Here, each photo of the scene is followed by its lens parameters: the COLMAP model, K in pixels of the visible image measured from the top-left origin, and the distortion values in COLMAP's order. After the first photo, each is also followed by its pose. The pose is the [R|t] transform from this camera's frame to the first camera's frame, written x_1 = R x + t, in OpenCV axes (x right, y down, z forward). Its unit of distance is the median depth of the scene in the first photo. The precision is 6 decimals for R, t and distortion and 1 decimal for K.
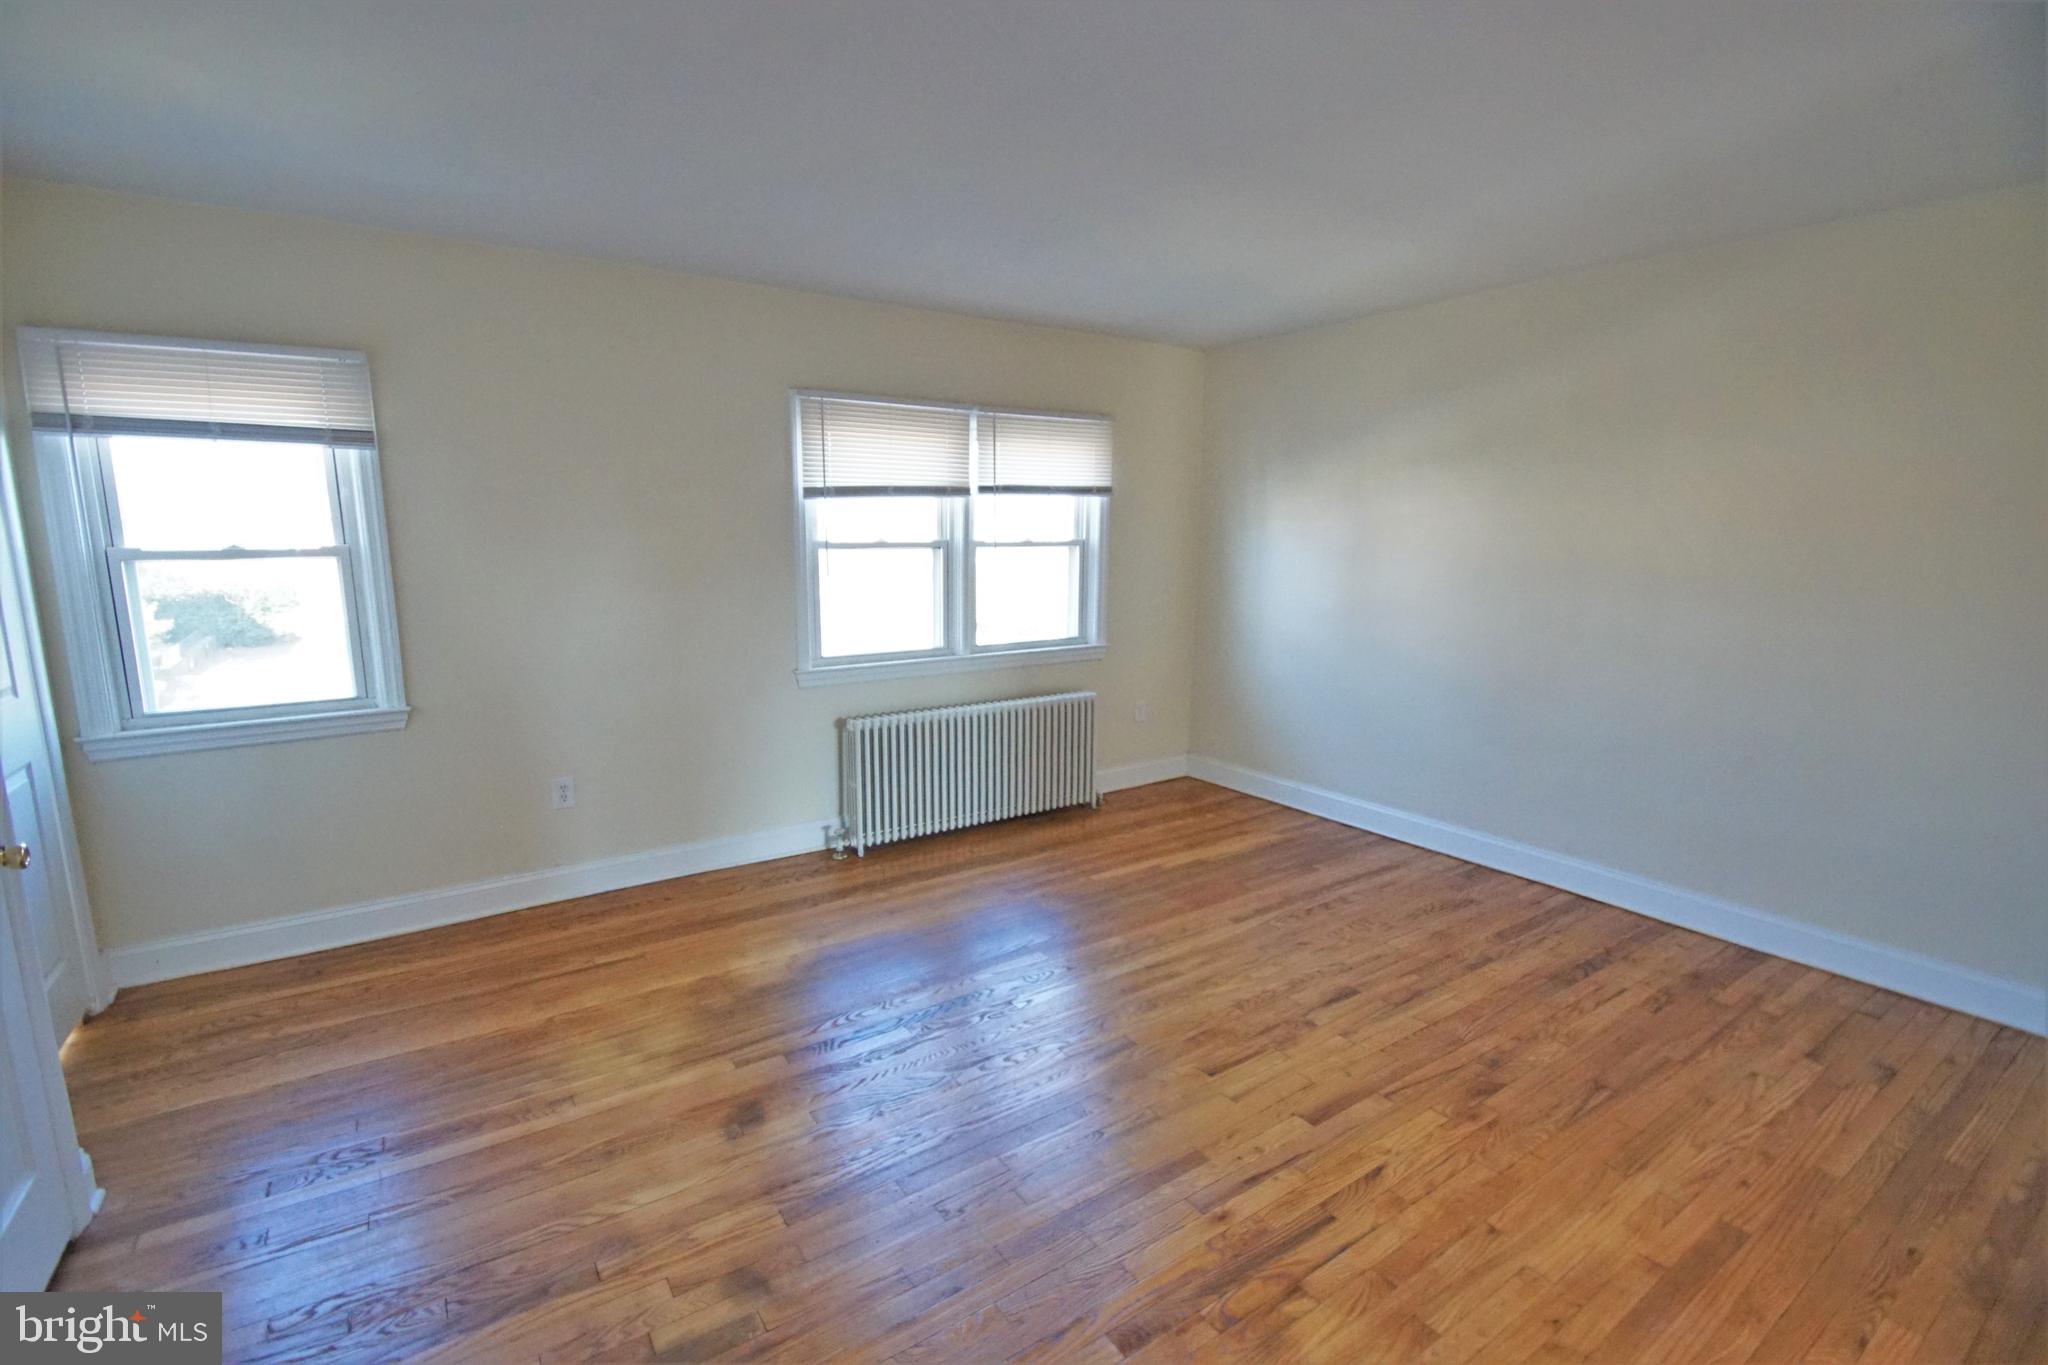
lens RADIAL K [[908.9, 0, 986.2], [0, 908.9, 686.5], [0, 0, 1]] dist [0.013863, -0.017263]
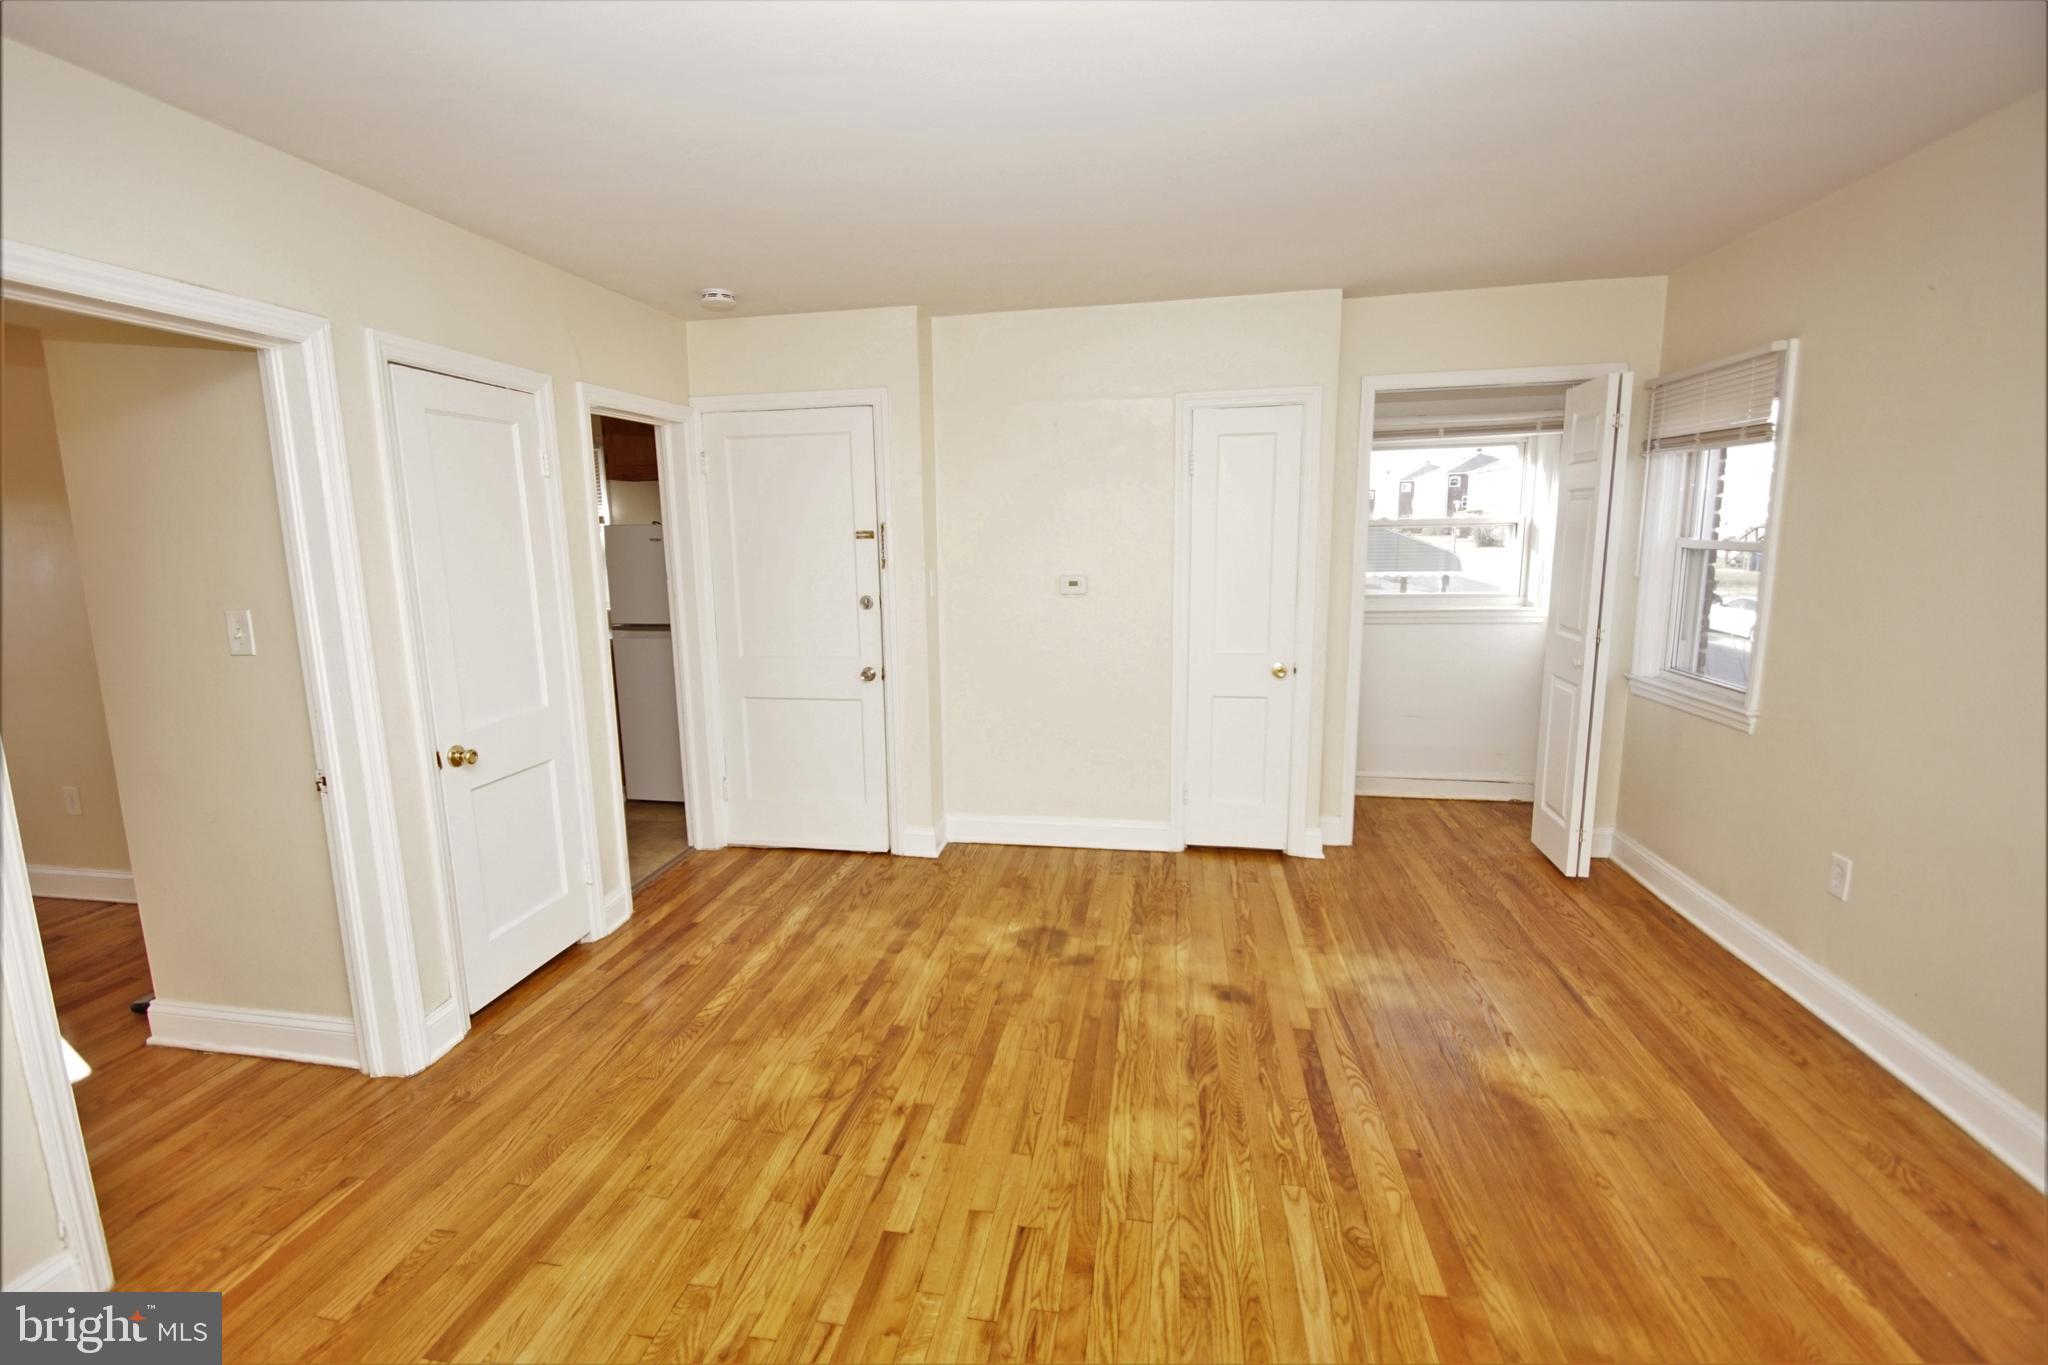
lens RADIAL K [[929.4, 0, 986.1], [0, 929.4, 689.8], [0, 0, 1]] dist [0.017487, -0.018412]
pose [[-0.694795, 0.131676, -0.707052, 0.662682], [-0.104603, 0.954143, 0.280481, -0.207905], [0.711561, 0.268837, -0.649160, 1.169988]]
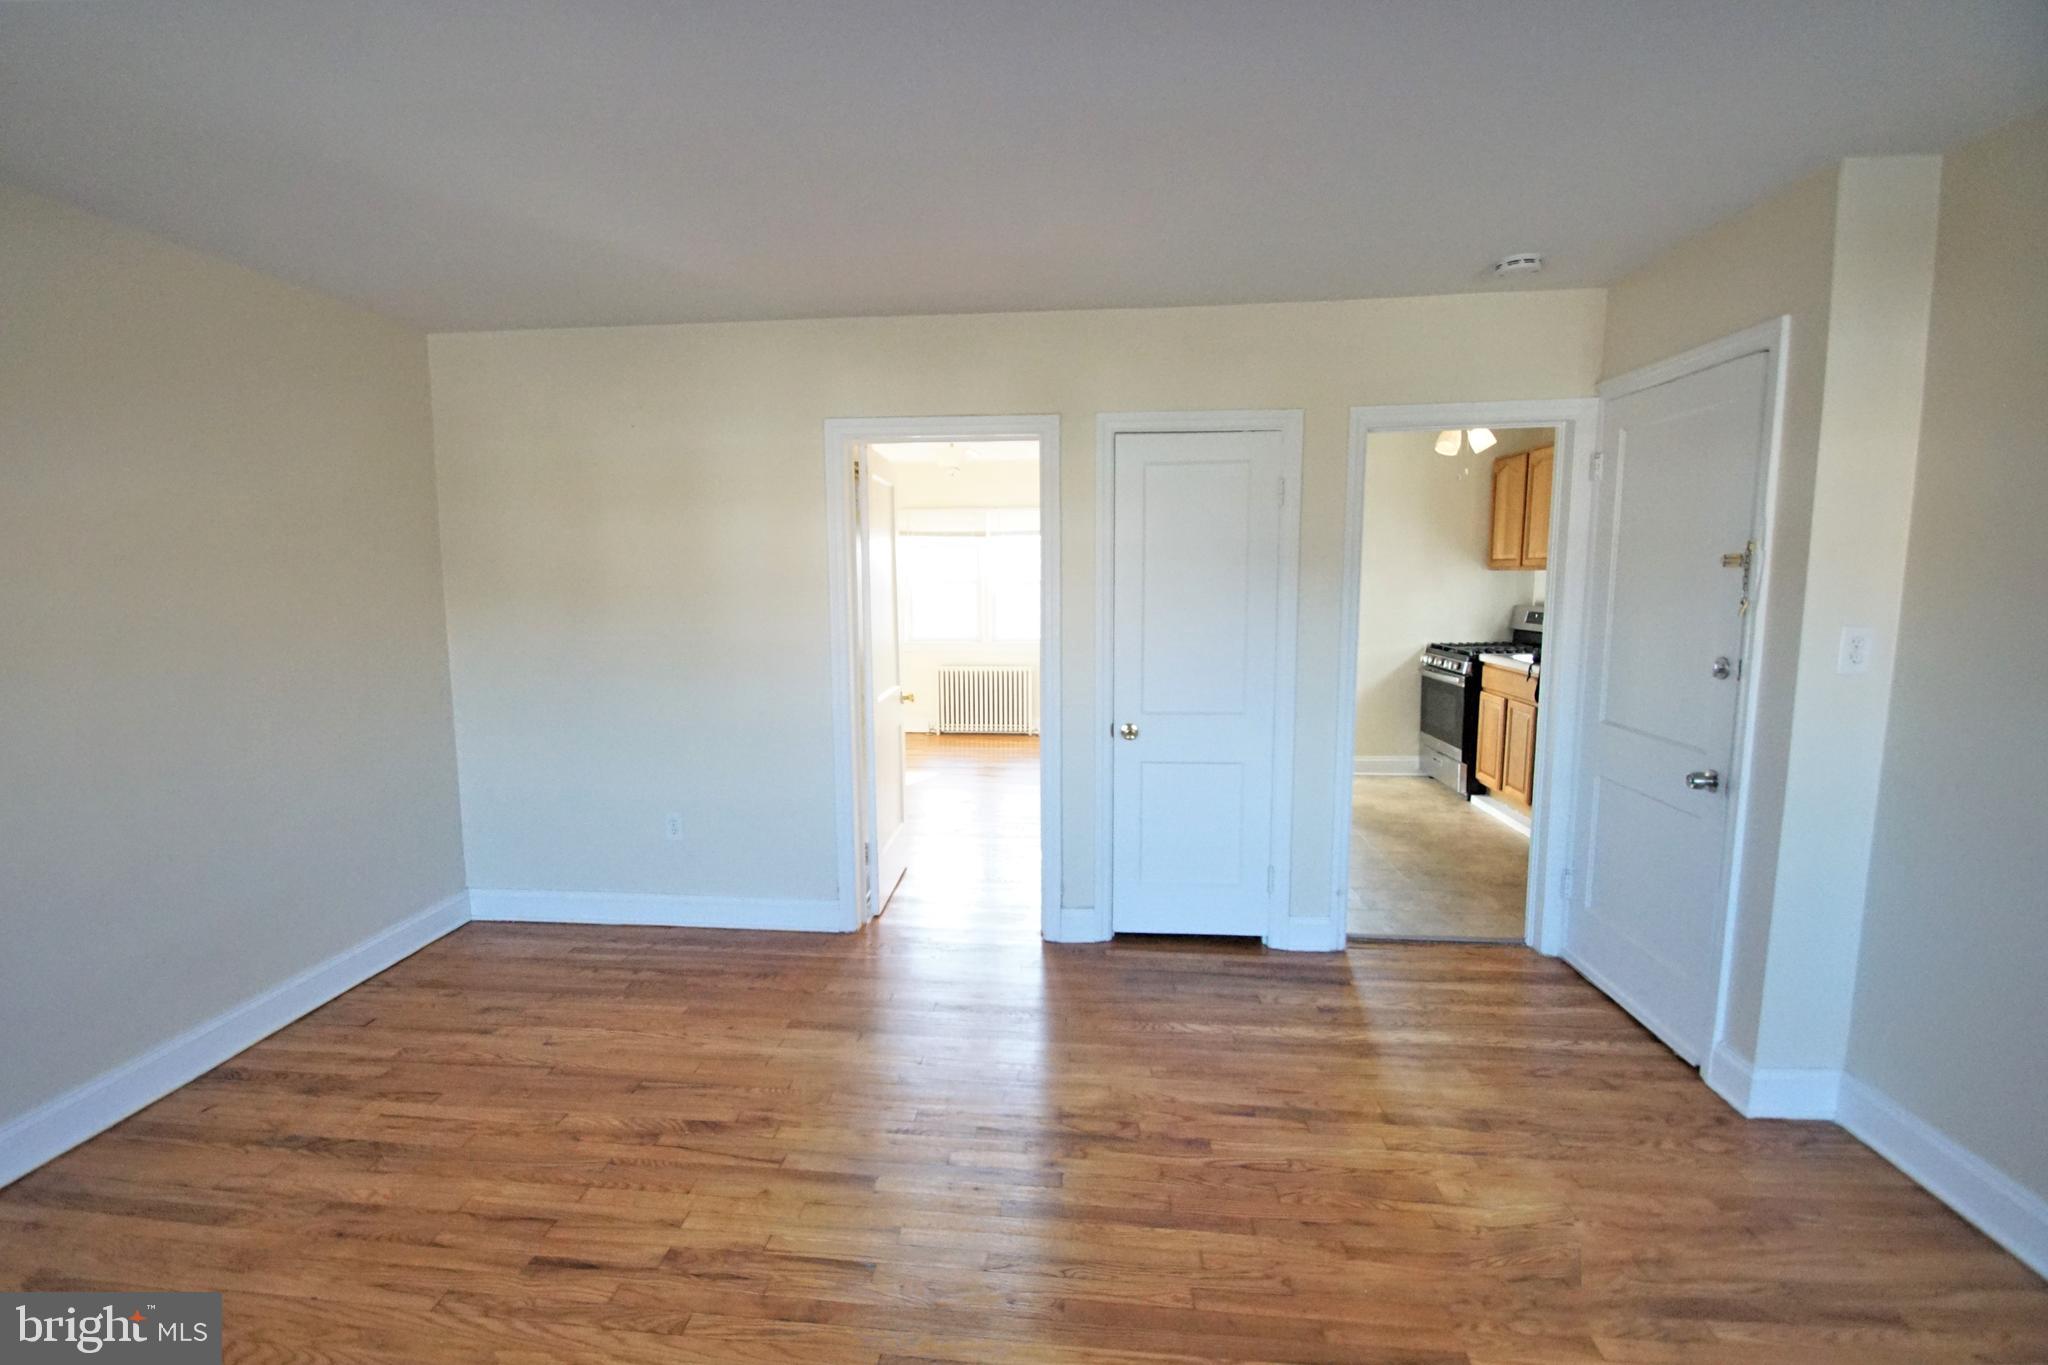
lens RADIAL K [[929.4, 0, 986.1], [0, 929.4, 689.8], [0, 0, 1]] dist [0.017487, -0.018412]
pose [[-0.773011, -0.075984, 0.629825, -0.252378], [0.114681, 0.959707, 0.256535, -0.207162], [-0.623941, 0.270533, -0.733151, 1.183175]]
